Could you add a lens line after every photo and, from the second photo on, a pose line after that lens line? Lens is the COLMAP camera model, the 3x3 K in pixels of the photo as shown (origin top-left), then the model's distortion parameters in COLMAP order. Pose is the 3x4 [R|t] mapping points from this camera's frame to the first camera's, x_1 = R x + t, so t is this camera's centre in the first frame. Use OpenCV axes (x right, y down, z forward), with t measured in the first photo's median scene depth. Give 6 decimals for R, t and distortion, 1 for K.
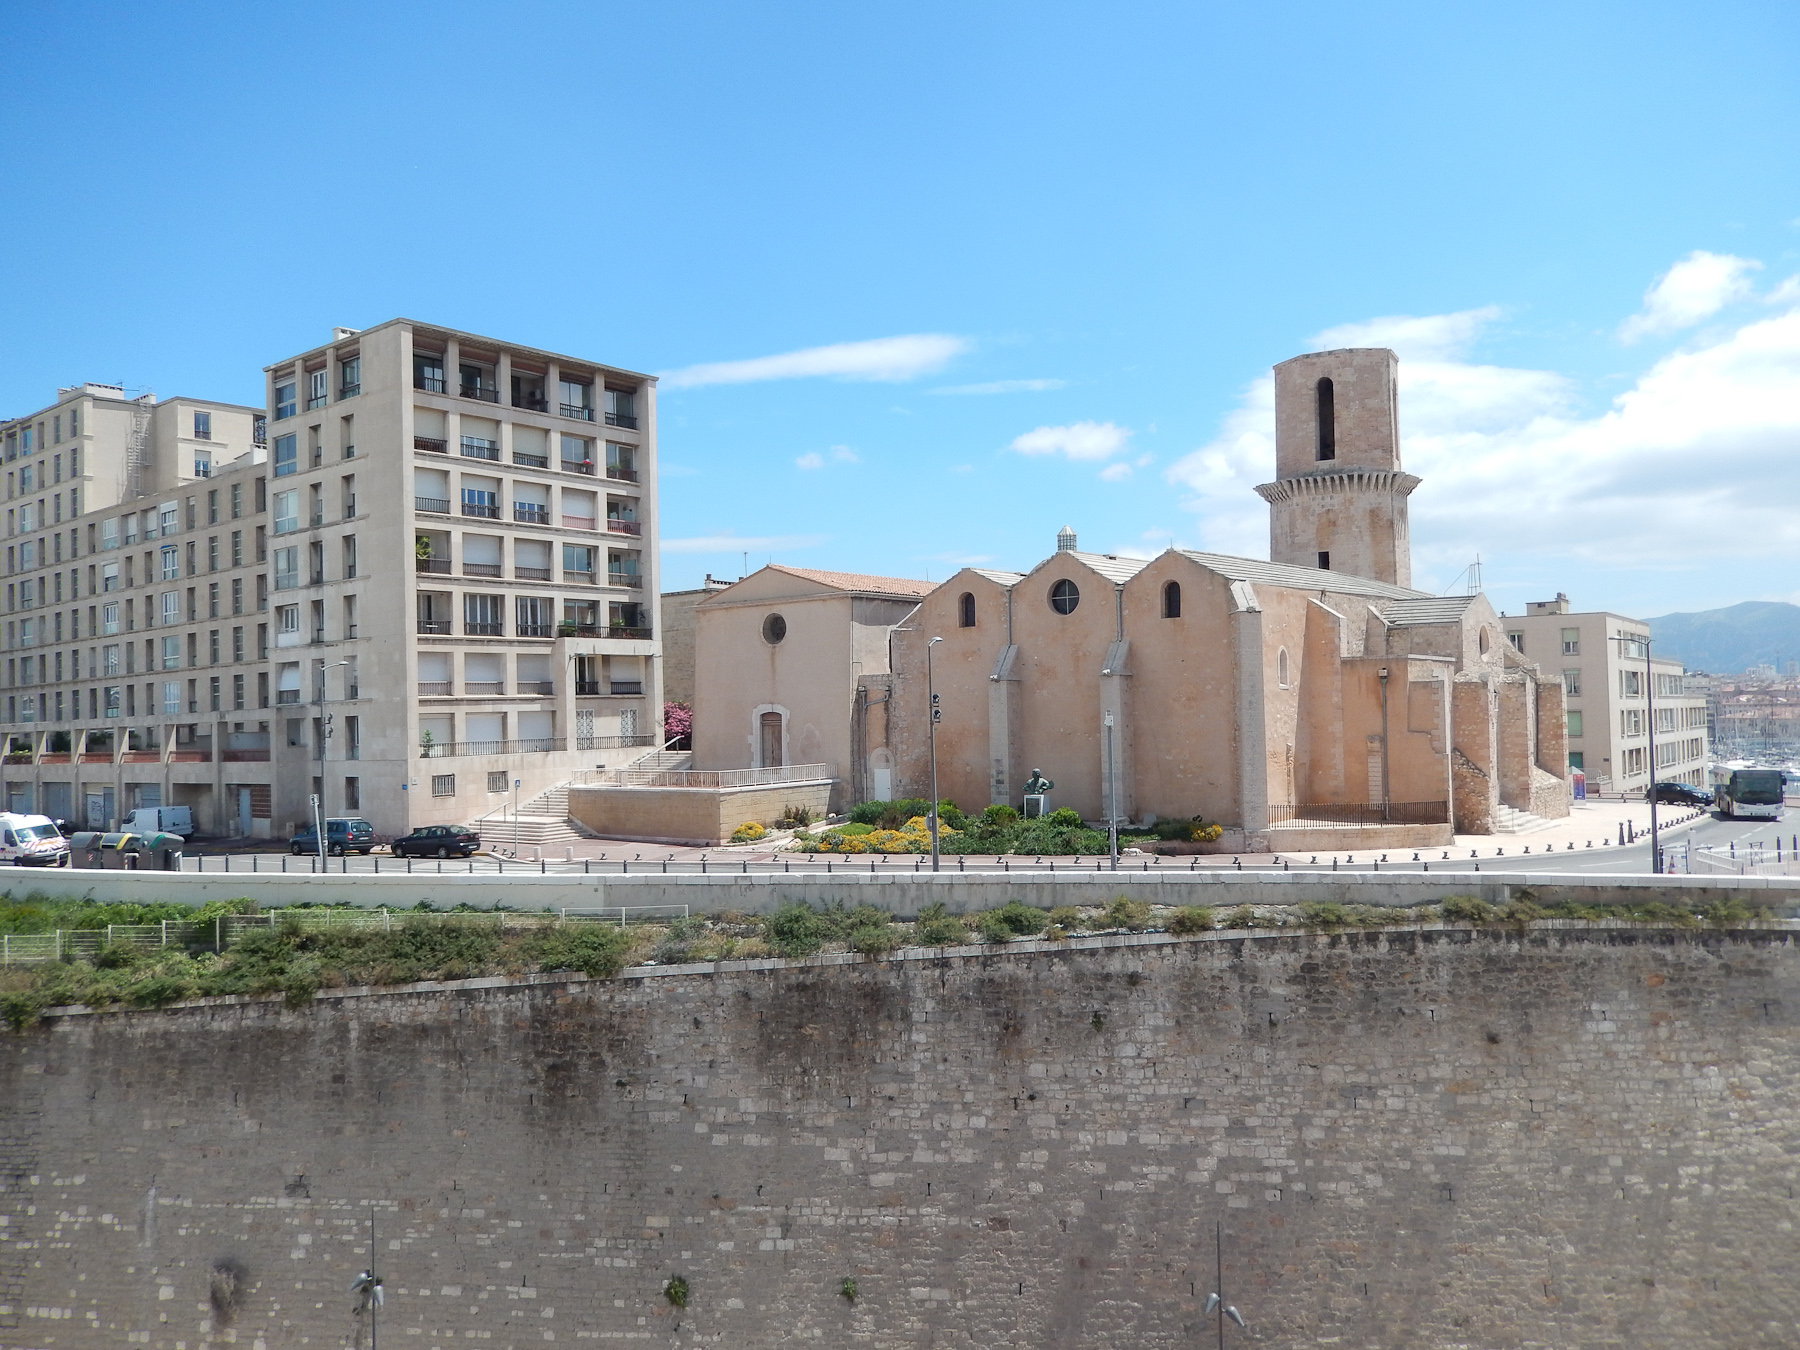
lens RADIAL K [[1340.0, 0, 897.1], [0, 1340.0, 651.8], [0, 0, 1]] dist [-0.003267, 0.001588]
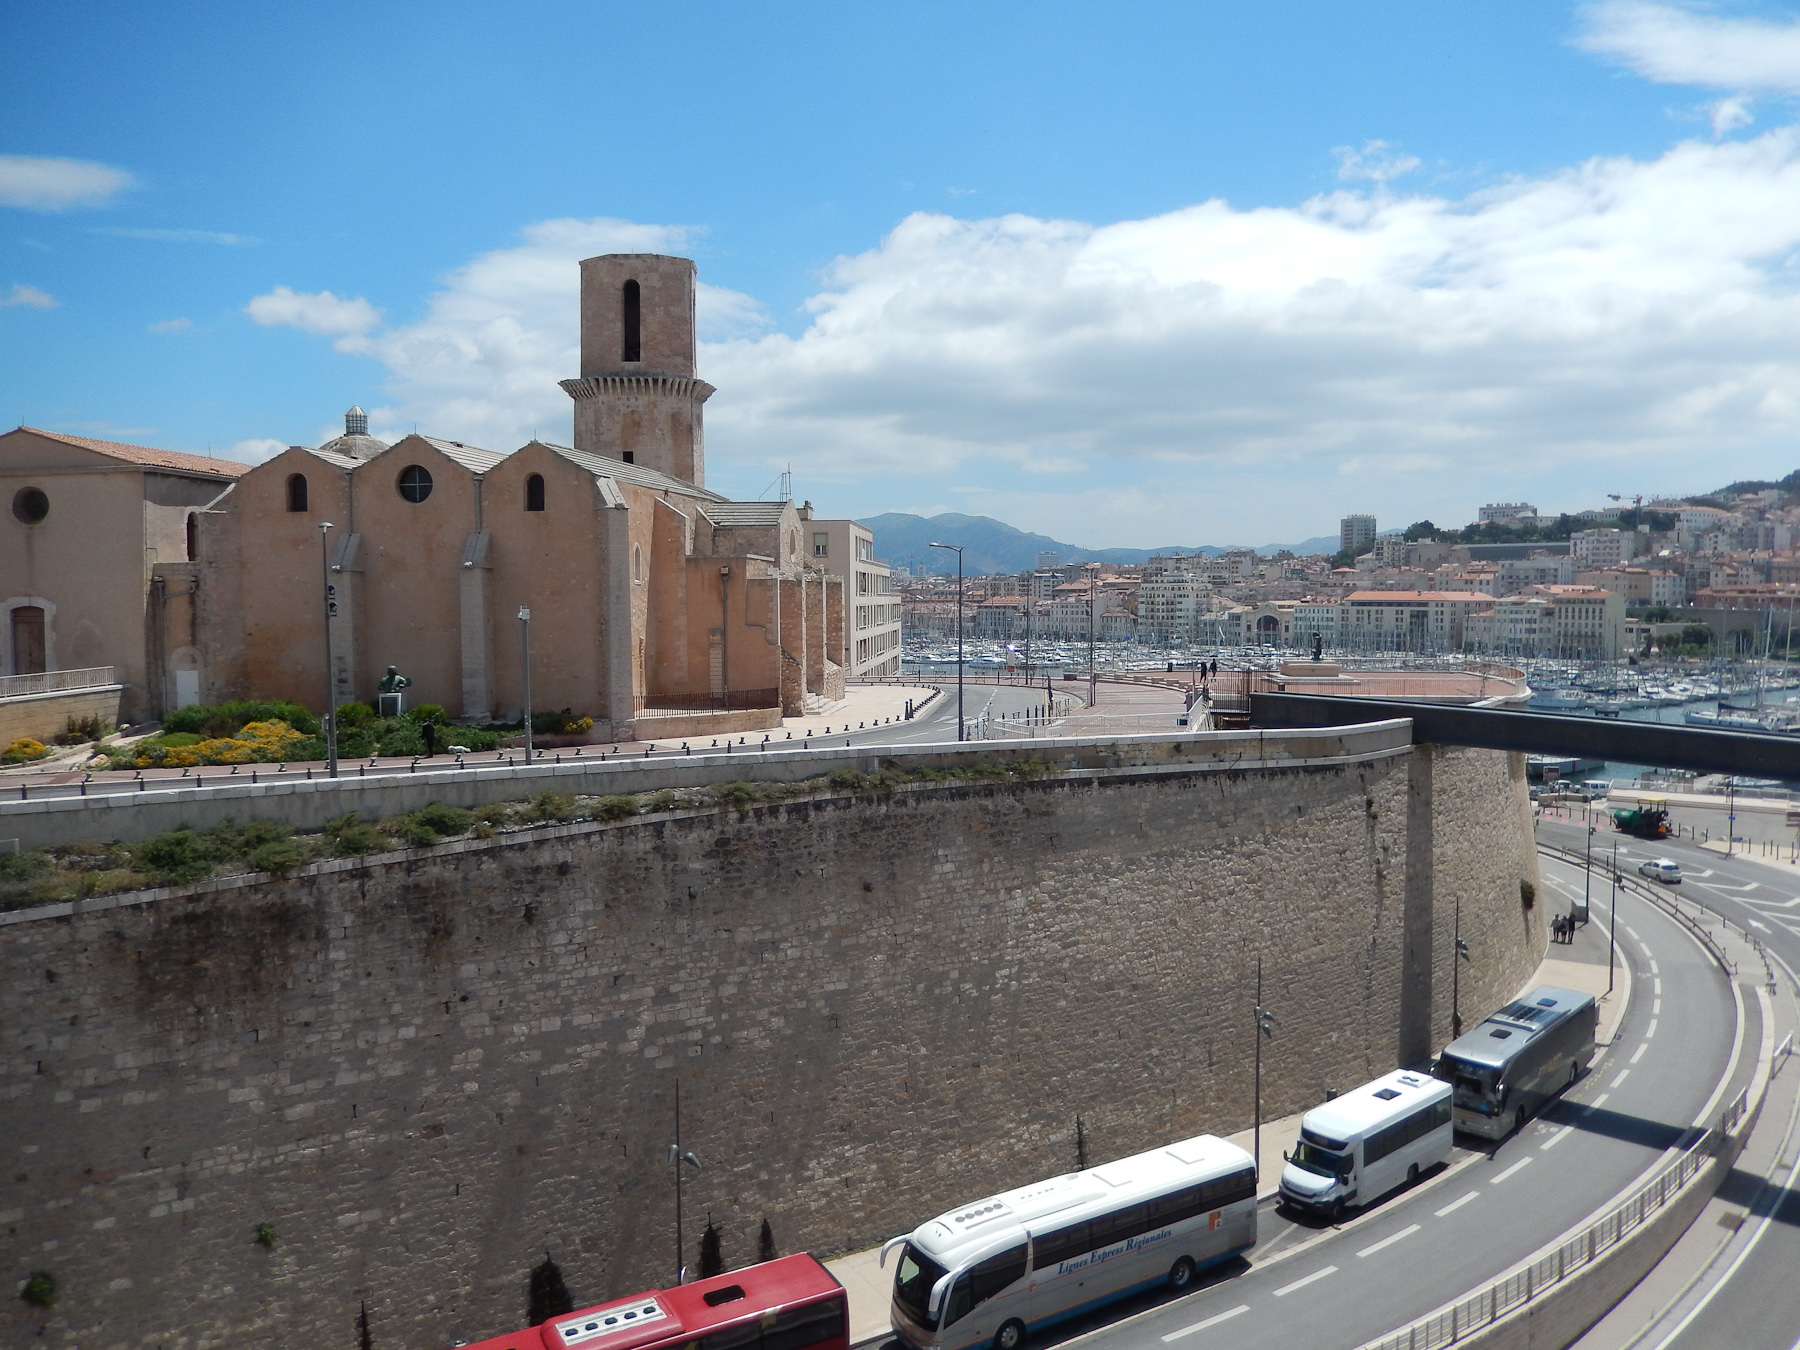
lens RADIAL K [[1340.0, 0, 900.5], [0, 1340.0, 639.0], [0, 0, 1]] dist [-0.003267, 0.001588]
pose [[0.839535, -0.012725, 0.543157, -0.160750], [-0.026634, 0.997560, 0.064538, -0.003658], [-0.542653, -0.068649, 0.837147, 0.018825]]
